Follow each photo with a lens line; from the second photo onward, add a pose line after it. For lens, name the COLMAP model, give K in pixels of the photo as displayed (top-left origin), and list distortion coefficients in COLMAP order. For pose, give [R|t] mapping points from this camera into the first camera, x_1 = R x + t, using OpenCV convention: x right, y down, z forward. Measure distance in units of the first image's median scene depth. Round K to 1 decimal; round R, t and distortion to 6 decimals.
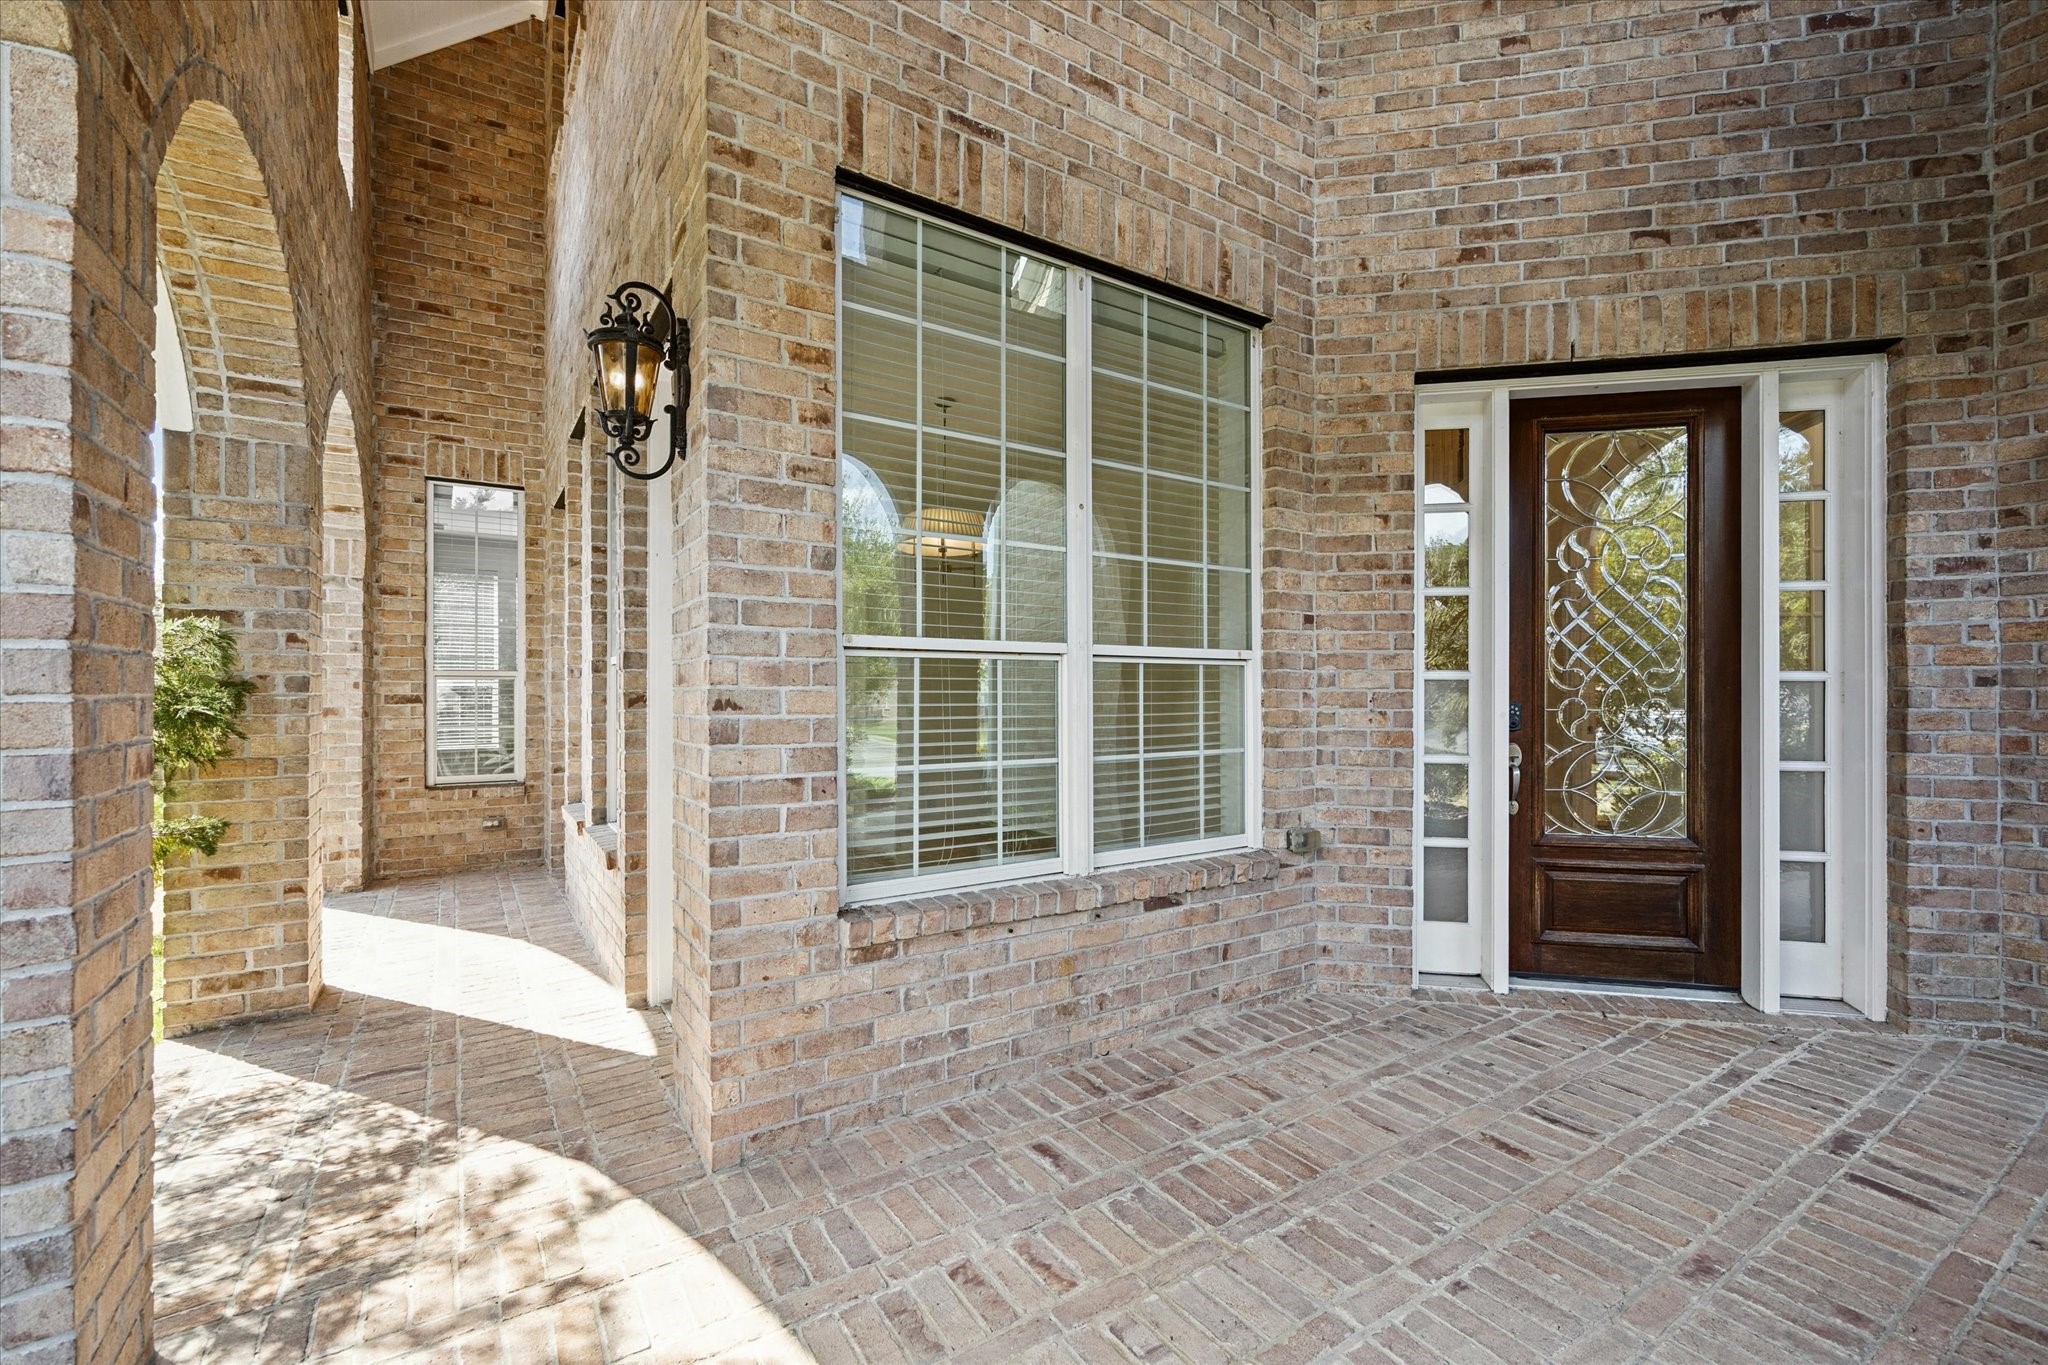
lens RADIAL K [[872.1, 0, 1024.3], [0, 872.1, 686.4], [0, 0, 1]] dist [0.000983, 0.000512]
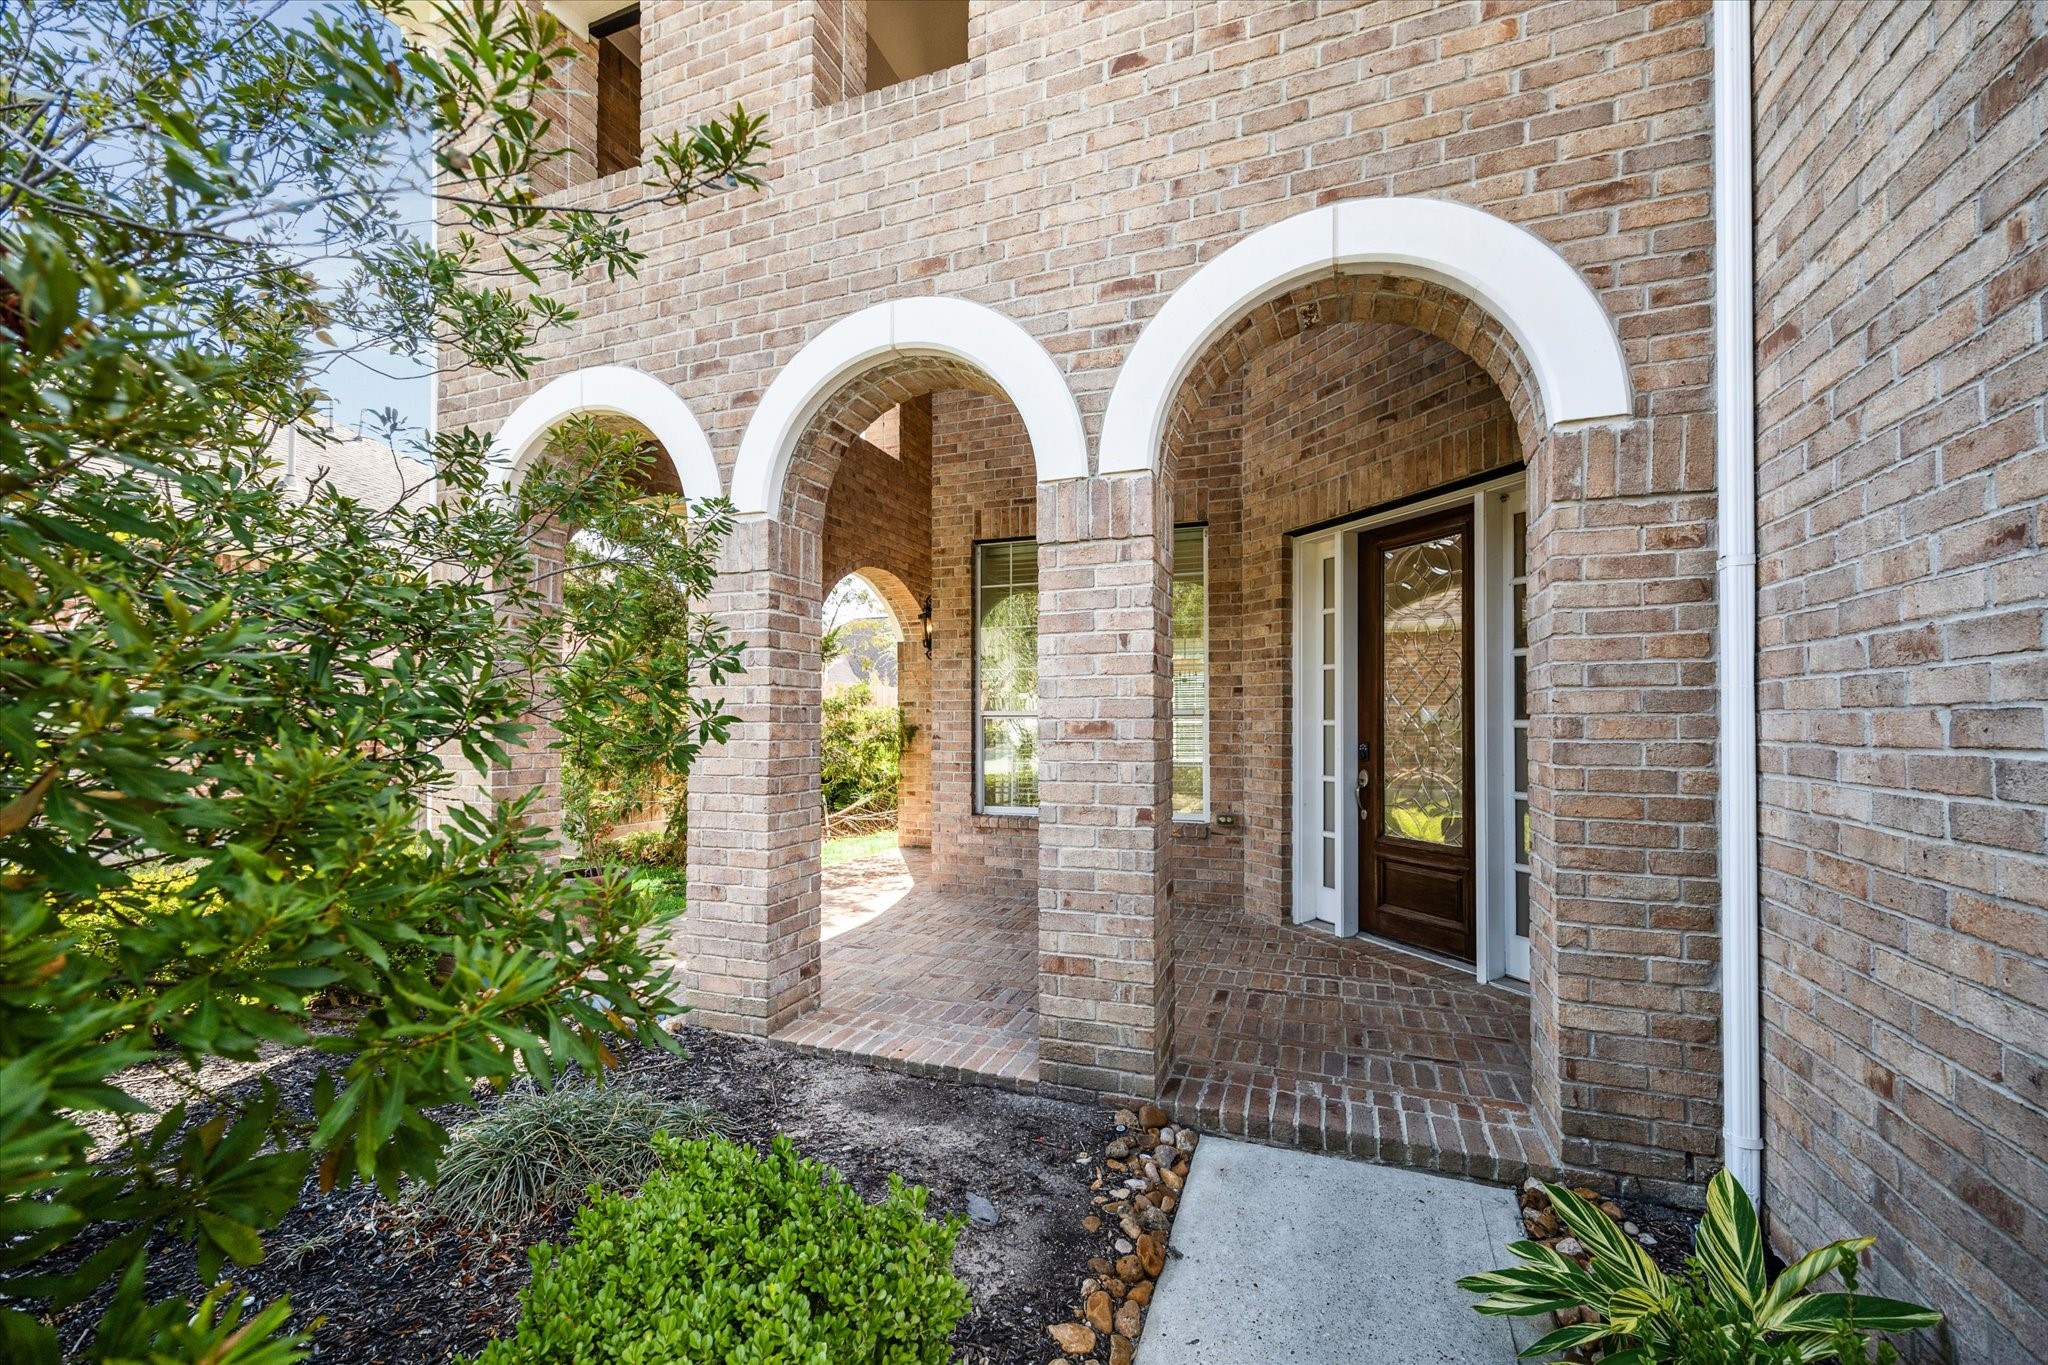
lens RADIAL K [[872.1, 0, 1026.1], [0, 872.1, 699.2], [0, 0, 1]] dist [0.000983, 0.000512]
pose [[0.569086, -0.023314, -0.821947, 1.543253], [0.007793, 0.999706, -0.022960, -0.025242], [0.822241, 0.006661, 0.569101, -0.303145]]
